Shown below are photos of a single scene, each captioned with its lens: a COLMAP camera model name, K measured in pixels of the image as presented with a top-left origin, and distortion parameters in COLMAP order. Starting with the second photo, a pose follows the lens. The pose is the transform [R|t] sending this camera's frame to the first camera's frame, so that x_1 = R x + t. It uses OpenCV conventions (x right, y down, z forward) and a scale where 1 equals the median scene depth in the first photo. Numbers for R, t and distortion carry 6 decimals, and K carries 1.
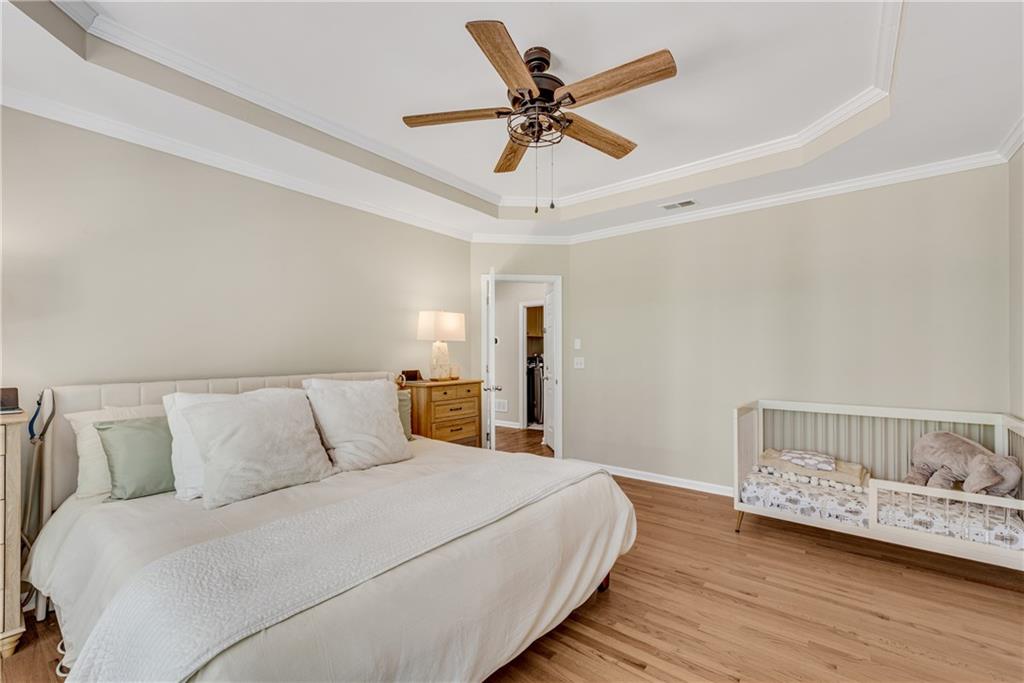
lens RADIAL K [[418.8, 0, 511.2], [0, 418.8, 352.2], [0, 0, 1]] dist [0.001269, 0.000027]
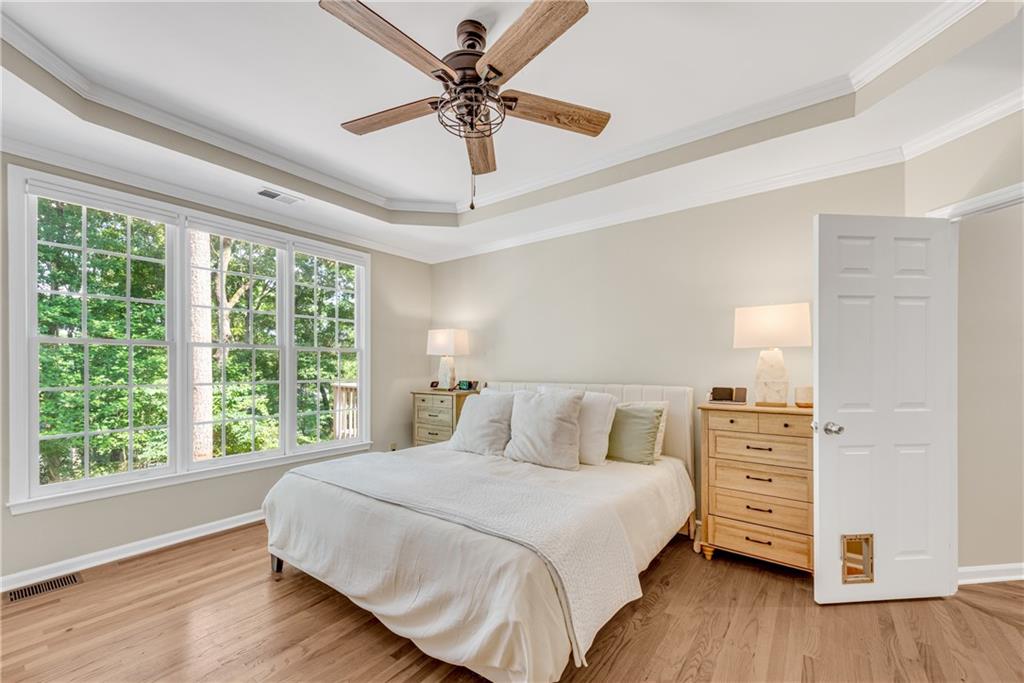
lens RADIAL K [[418.8, 0, 511.2], [0, 418.8, 352.2], [0, 0, 1]] dist [0.001269, 0.000027]
pose [[0.013449, -0.026752, -0.999552, 0.572438], [0.006841, 0.999621, -0.026662, -0.004206], [0.999886, -0.006479, 0.013627, 0.626617]]
